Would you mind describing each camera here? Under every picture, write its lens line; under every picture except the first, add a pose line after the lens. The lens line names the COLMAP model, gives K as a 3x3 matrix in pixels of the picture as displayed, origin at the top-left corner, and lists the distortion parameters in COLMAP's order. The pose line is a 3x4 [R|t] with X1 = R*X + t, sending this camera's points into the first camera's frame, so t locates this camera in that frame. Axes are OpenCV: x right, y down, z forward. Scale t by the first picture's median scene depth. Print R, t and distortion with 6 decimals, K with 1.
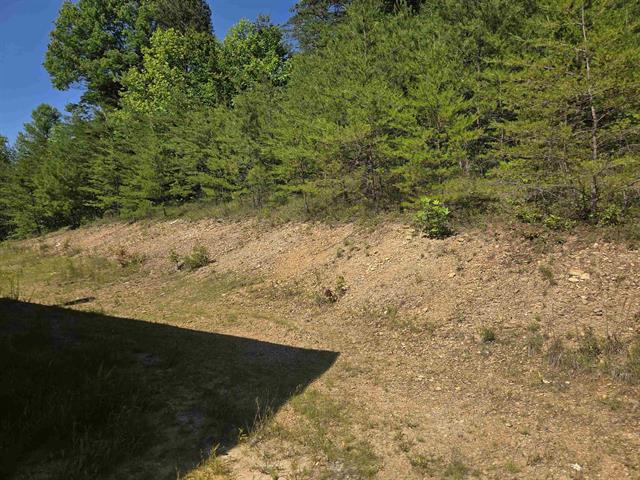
lens RADIAL K [[428.7, 0, 323.3], [0, 428.7, 239.4], [0, 0, 1]] dist [0.056437, -0.039272]
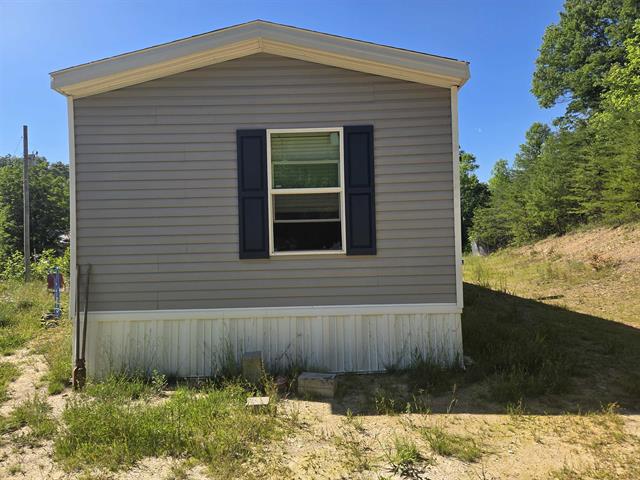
lens RADIAL K [[428.7, 0, 316.0], [0, 428.7, 233.6], [0, 0, 1]] dist [0.056437, -0.039272]
pose [[0.492217, -0.051208, -0.868965, 0.061843], [0.026805, 0.998686, -0.043669, 0.000908], [0.870060, -0.001798, 0.492943, -0.053260]]
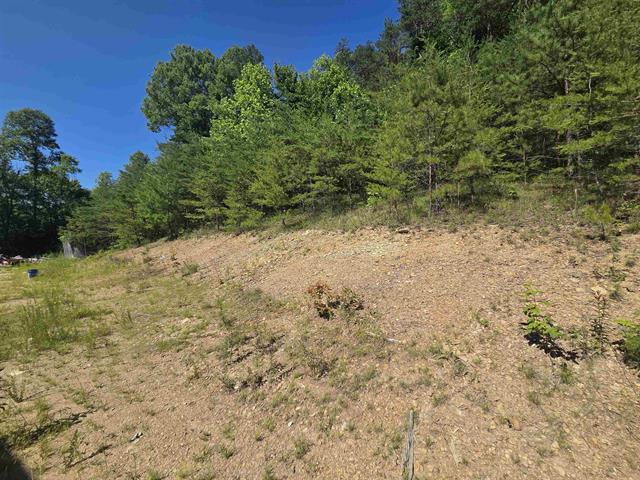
lens RADIAL K [[259.9, 0, 316.7], [0, 259.9, 240.0], [0, 0, 1]] dist [0.000573, 0.000034]
pose [[0.999131, -0.003749, 0.041515, -0.245985], [0.004443, 0.999852, -0.016633, -0.012510], [-0.041447, 0.016803, 0.998999, 0.346377]]
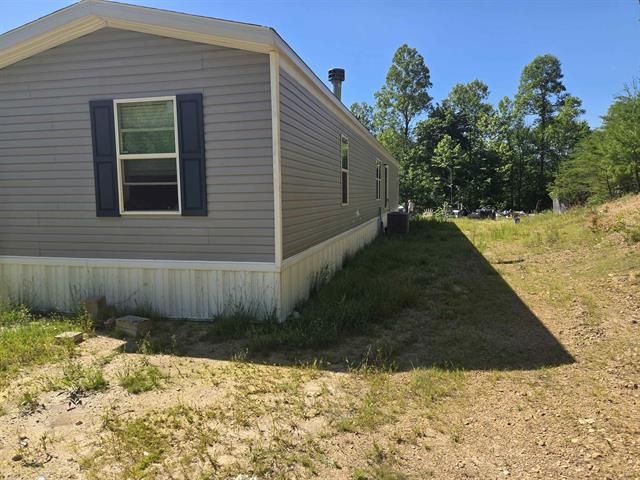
lens RADIAL K [[428.7, 0, 326.1], [0, 428.7, 234.4], [0, 0, 1]] dist [0.056437, -0.039272]
pose [[0.291742, 0.060566, -0.954578, 0.138689], [0.006995, 0.997831, 0.065448, -0.002229], [0.956472, -0.025771, 0.290685, 0.082427]]
